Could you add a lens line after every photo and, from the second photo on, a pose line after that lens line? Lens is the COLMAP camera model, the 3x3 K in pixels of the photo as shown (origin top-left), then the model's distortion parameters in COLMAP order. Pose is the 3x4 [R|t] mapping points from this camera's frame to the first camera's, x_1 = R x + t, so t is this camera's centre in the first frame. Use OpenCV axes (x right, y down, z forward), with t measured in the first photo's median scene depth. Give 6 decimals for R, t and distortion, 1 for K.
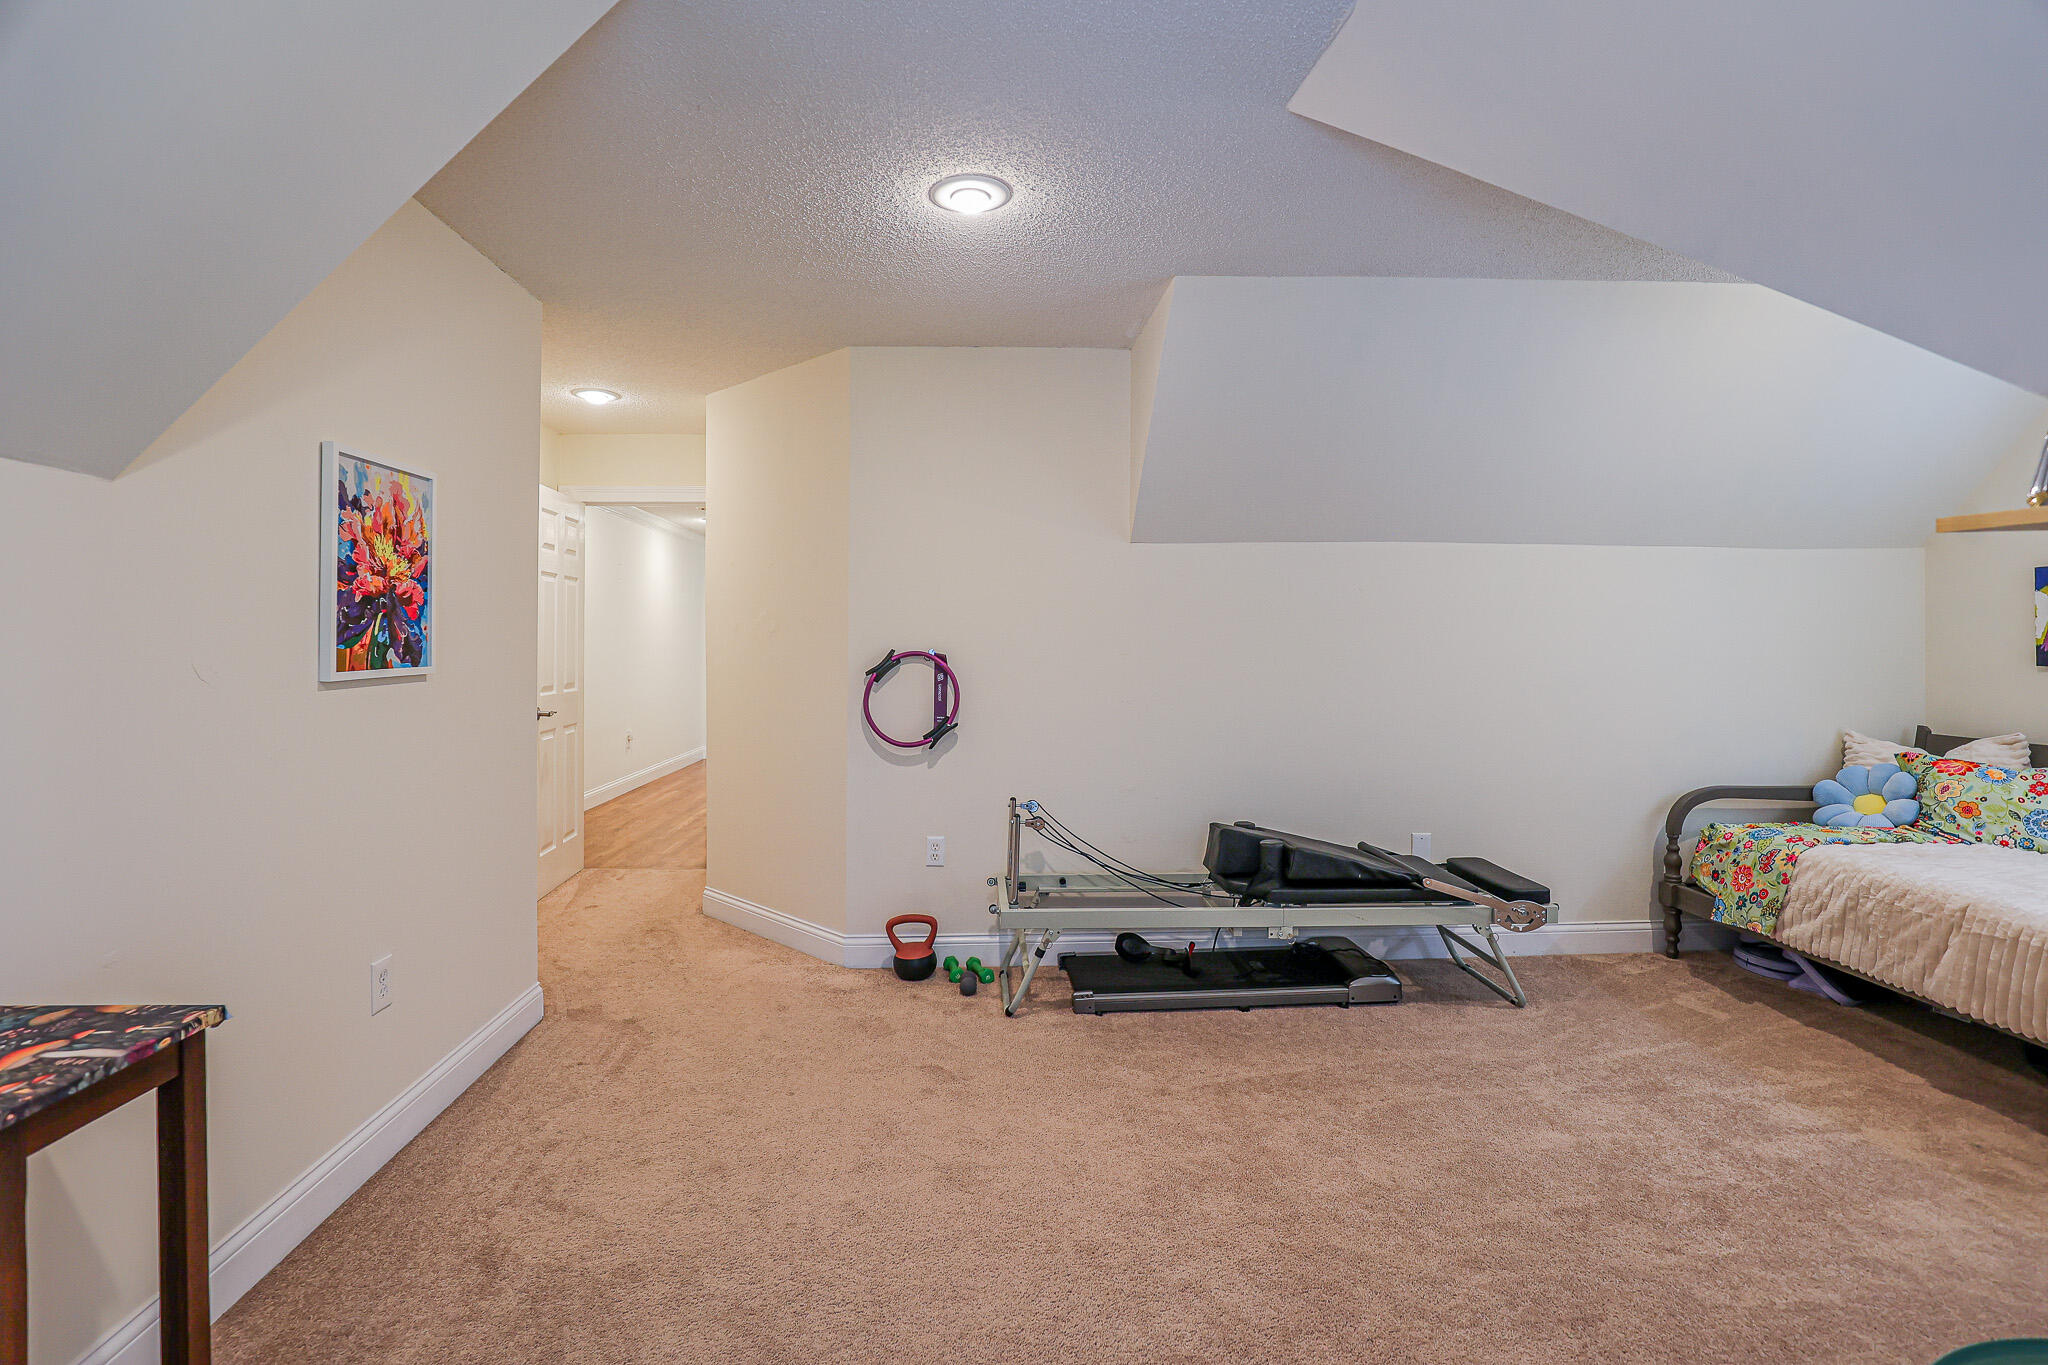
lens RADIAL K [[960.4, 0, 1008.4], [0, 960.4, 668.8], [0, 0, 1]] dist [-0.030326, 0.003280]
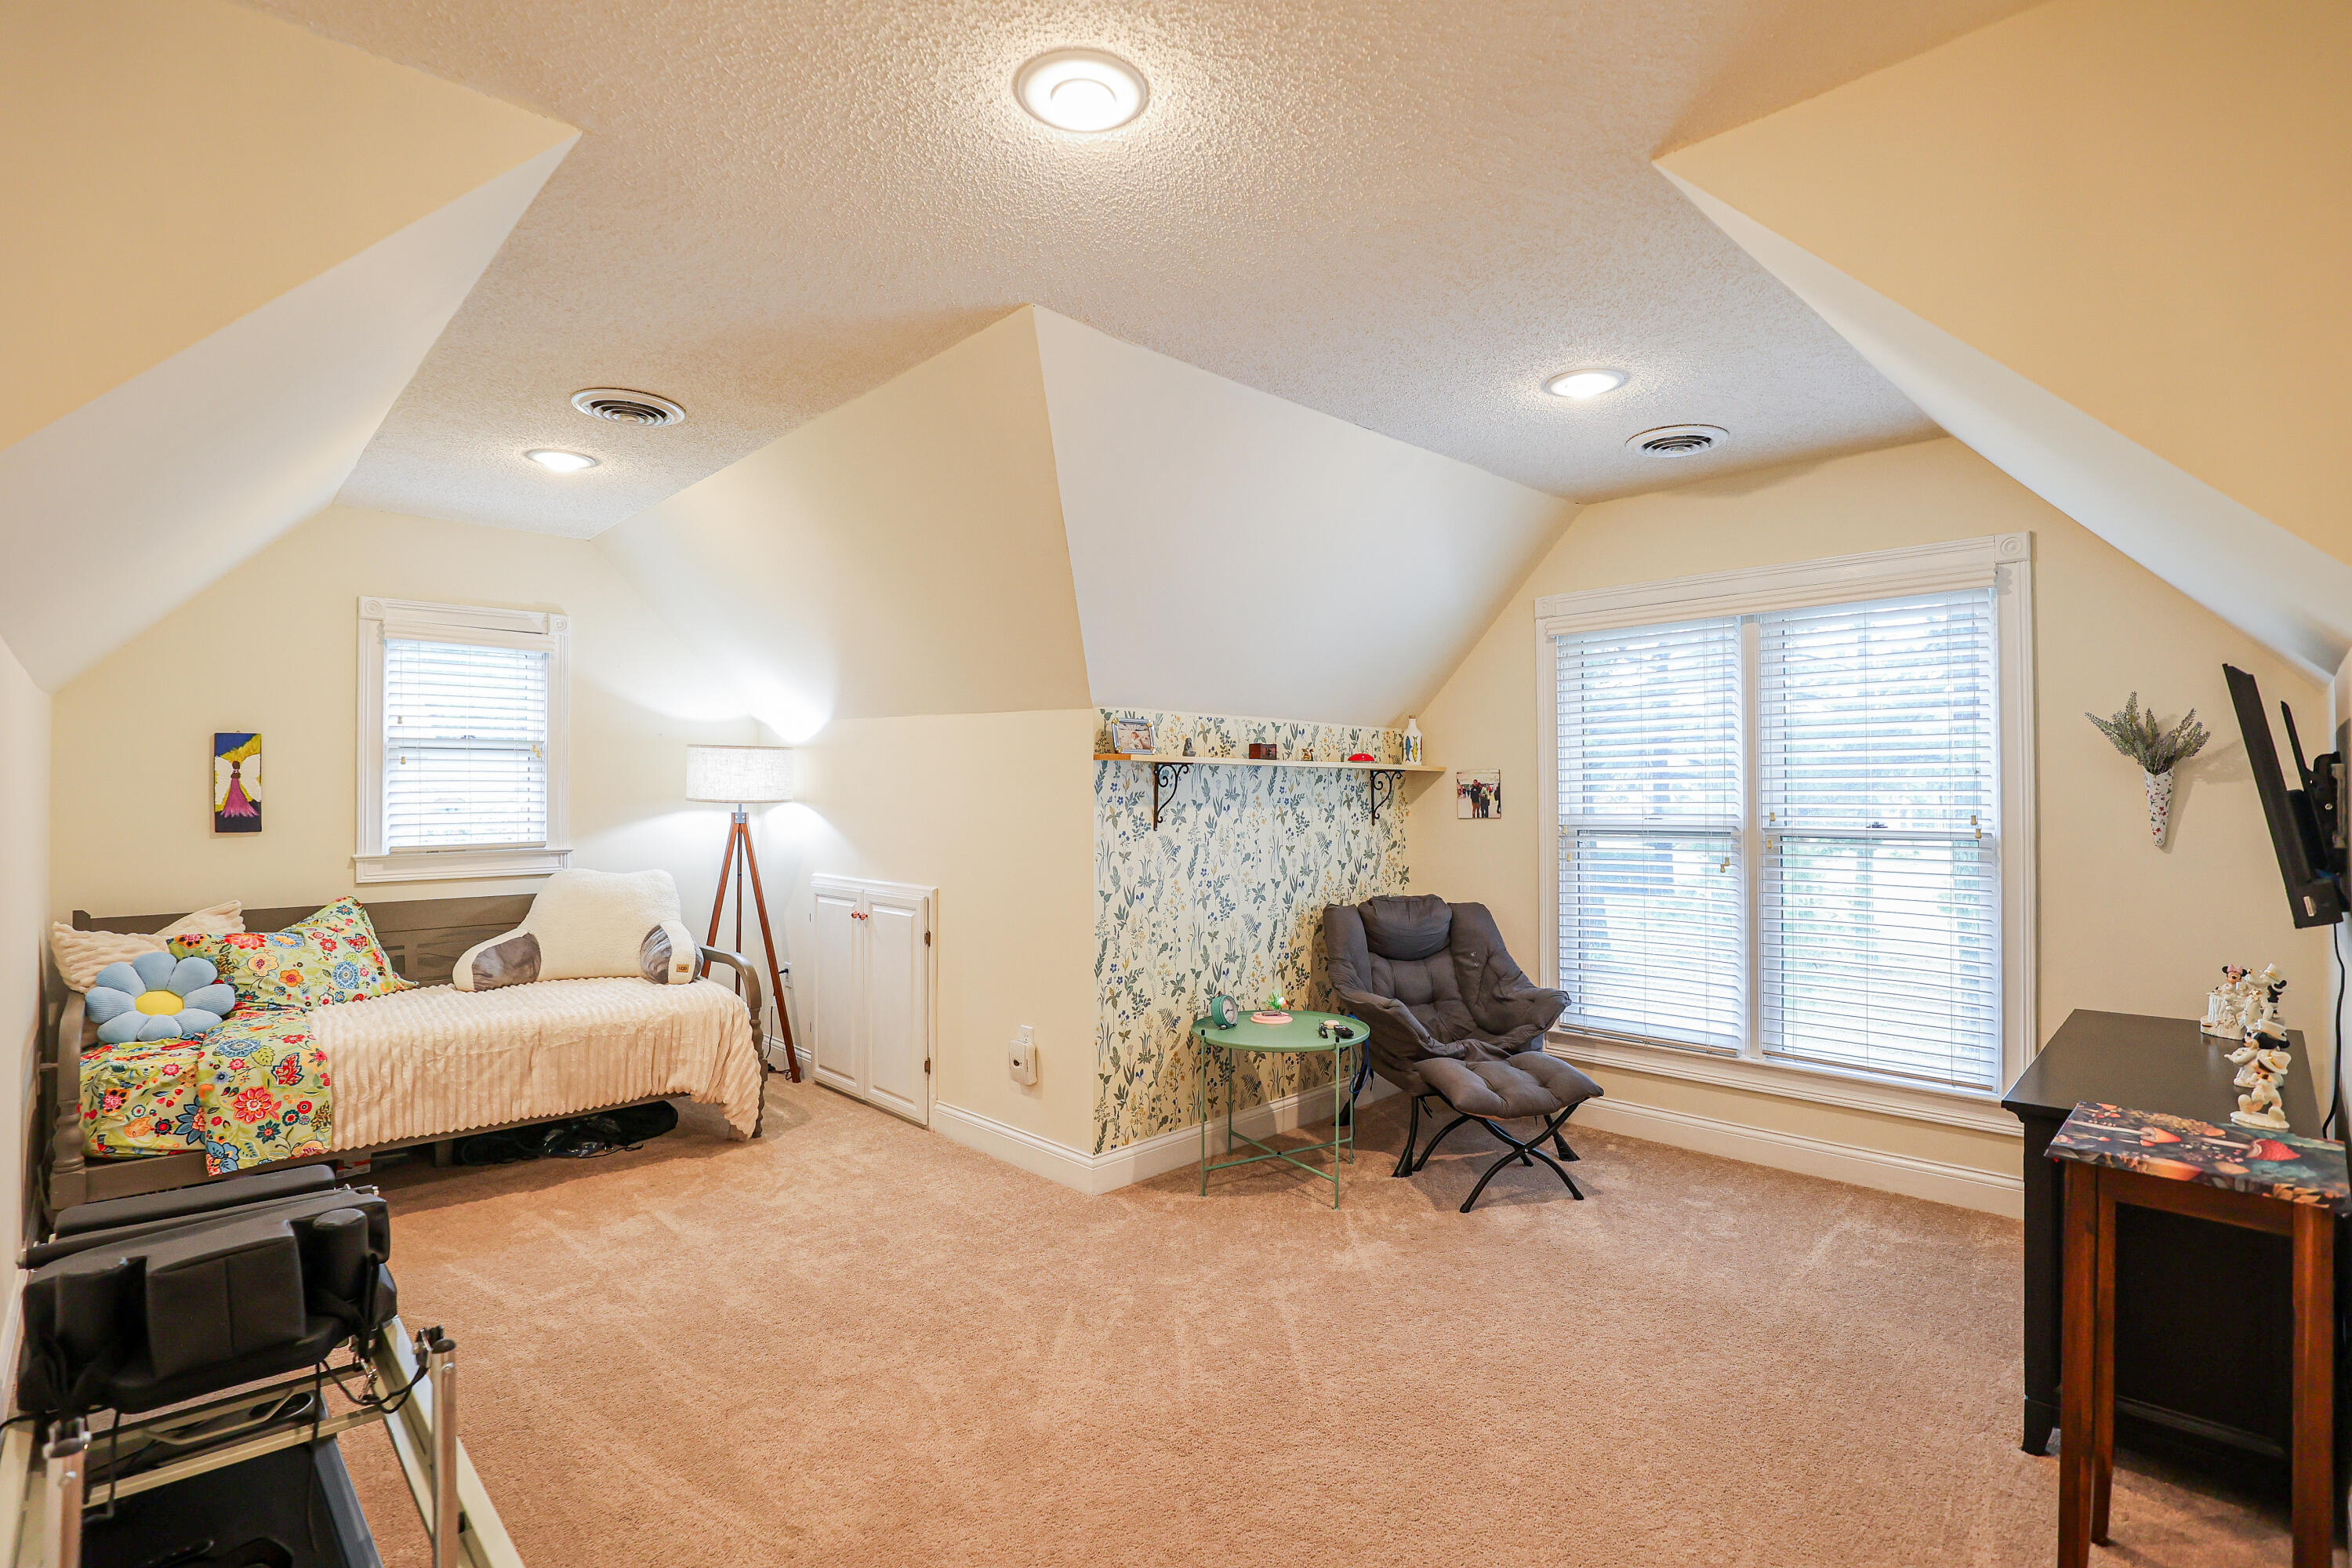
lens RADIAL K [[1103.0, 0, 1151.0], [0, 1103.0, 787.3], [0, 0, 1]] dist [-0.030326, 0.003280]
pose [[-0.679837, 0.011072, 0.733280, -0.444903], [0.024667, 0.999665, 0.007776, -0.038522], [-0.732948, 0.023374, -0.679883, 1.127004]]
